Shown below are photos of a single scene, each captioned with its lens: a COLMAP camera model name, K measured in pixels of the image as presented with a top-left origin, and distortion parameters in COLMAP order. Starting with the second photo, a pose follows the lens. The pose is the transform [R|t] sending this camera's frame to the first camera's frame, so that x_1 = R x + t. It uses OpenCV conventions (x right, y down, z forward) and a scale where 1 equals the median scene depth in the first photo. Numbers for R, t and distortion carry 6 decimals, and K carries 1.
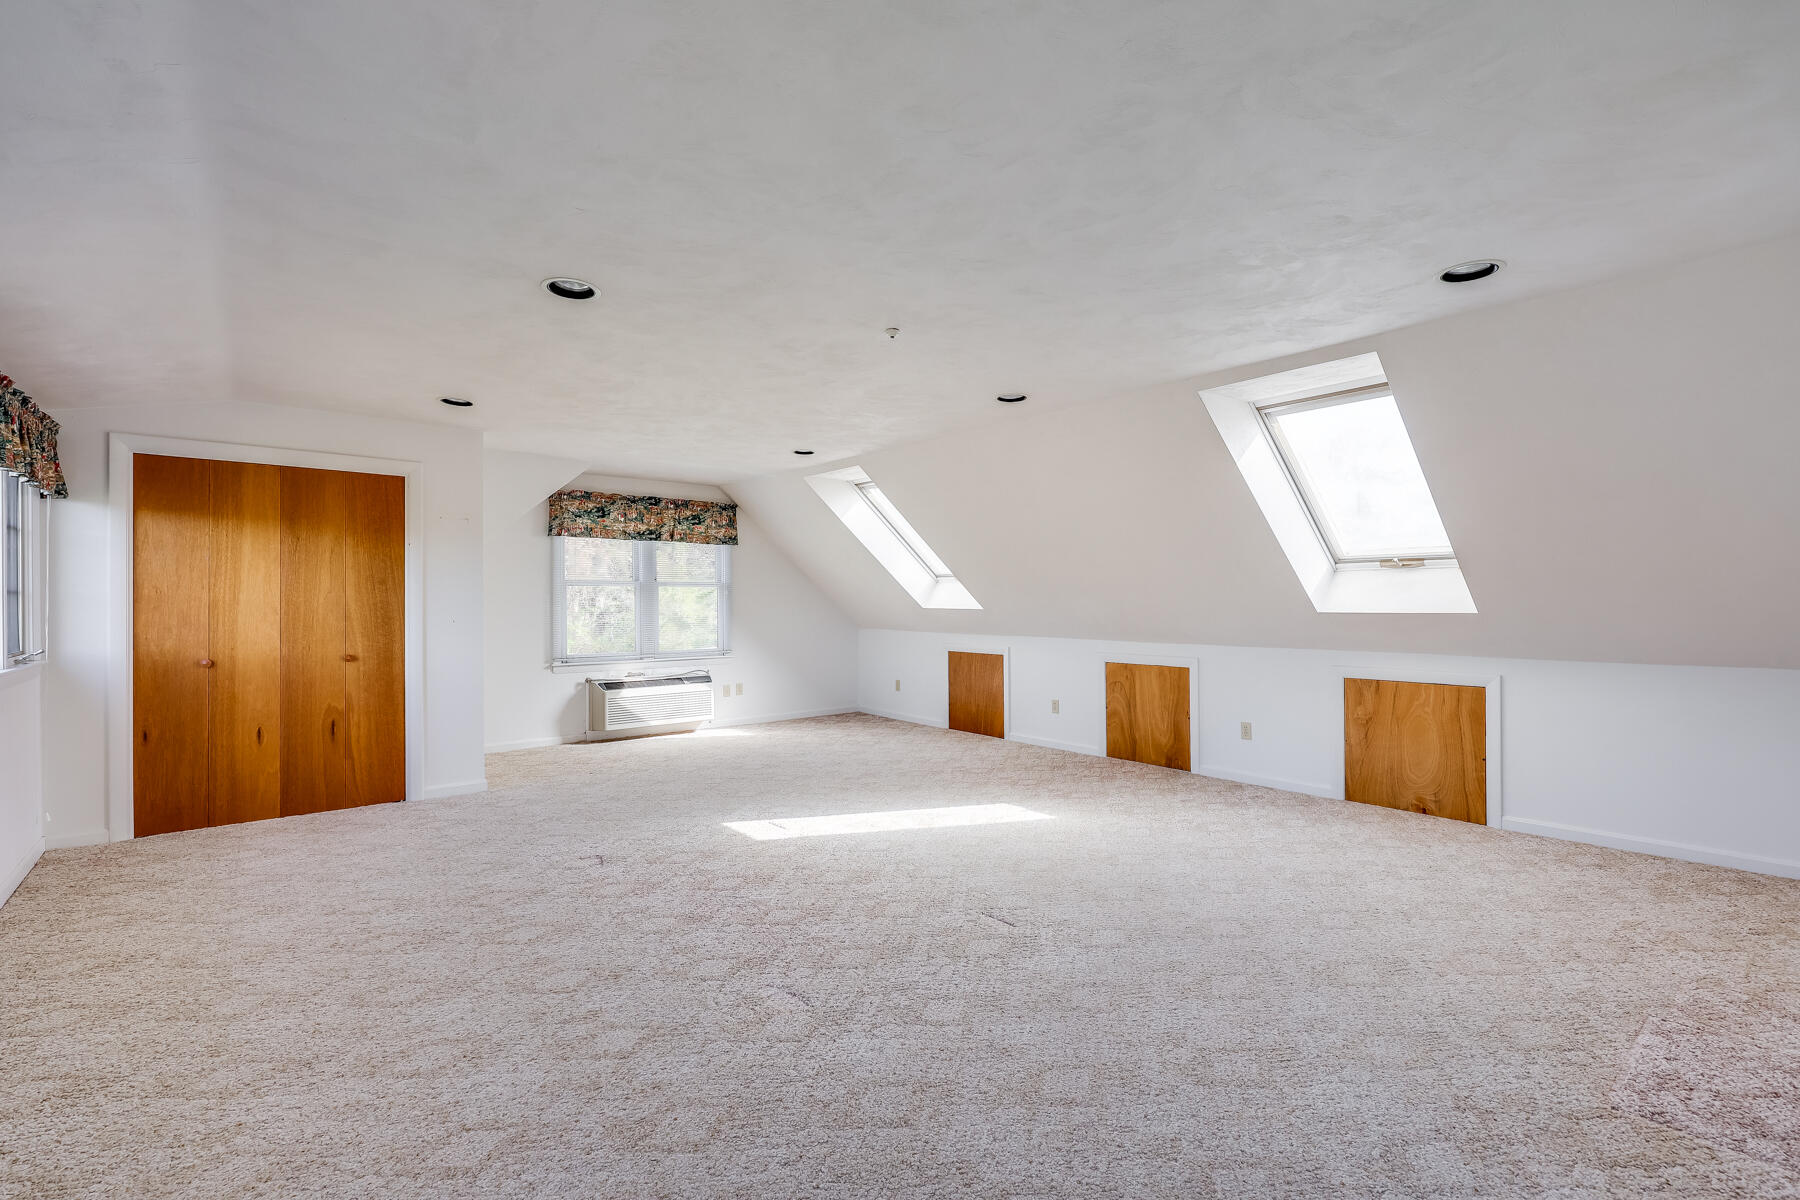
lens RADIAL K [[763.7, 0, 864.3], [0, 763.7, 600.0], [0, 0, 1]] dist [0.034605, -0.010950]
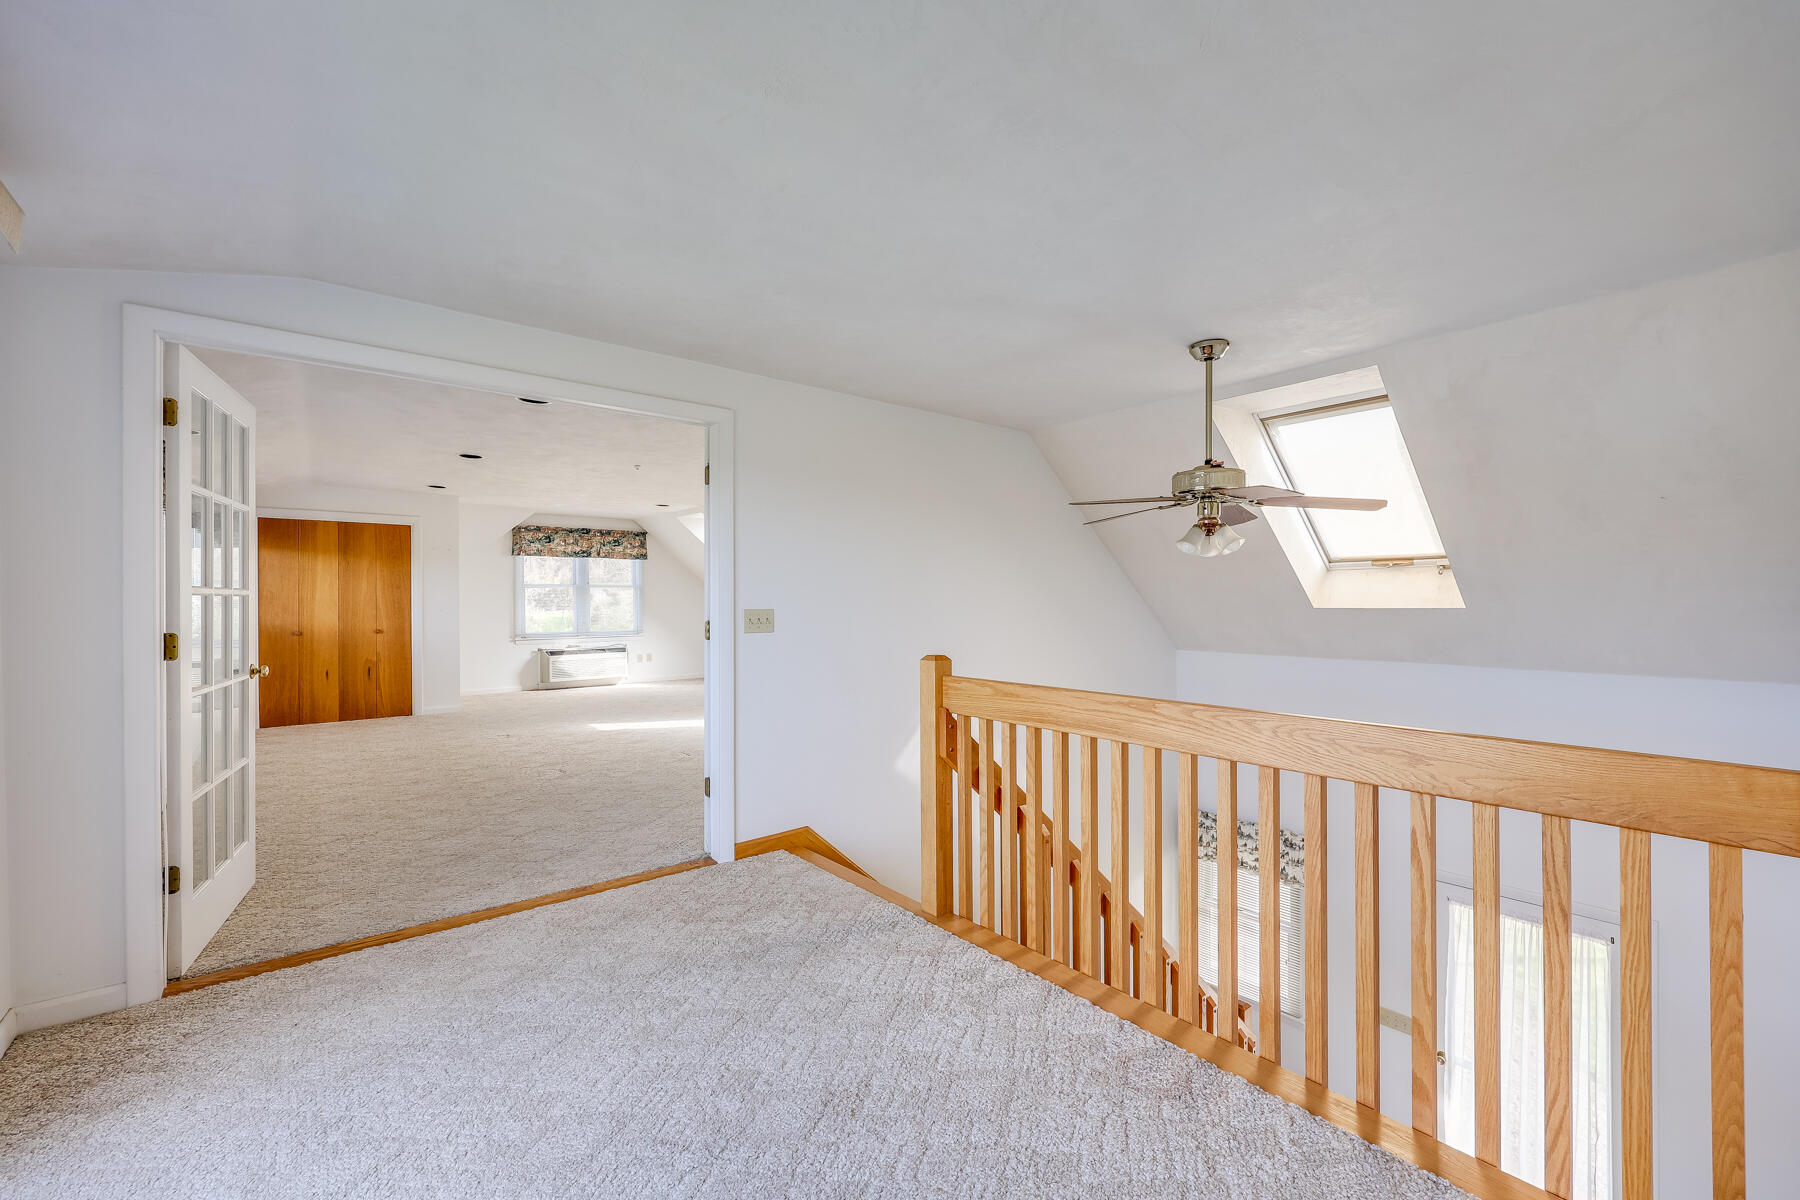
lens RADIAL K [[721.5, 0, 900.0], [0, 721.5, 600.0], [0, 0, 1]] dist [-0.000225, 0.000123]
pose [[0.999996, -0.000035, 0.002752, 0.354489], [0.000023, 0.999990, 0.004427, -0.000418], [-0.002753, -0.004427, 0.999986, -0.438221]]
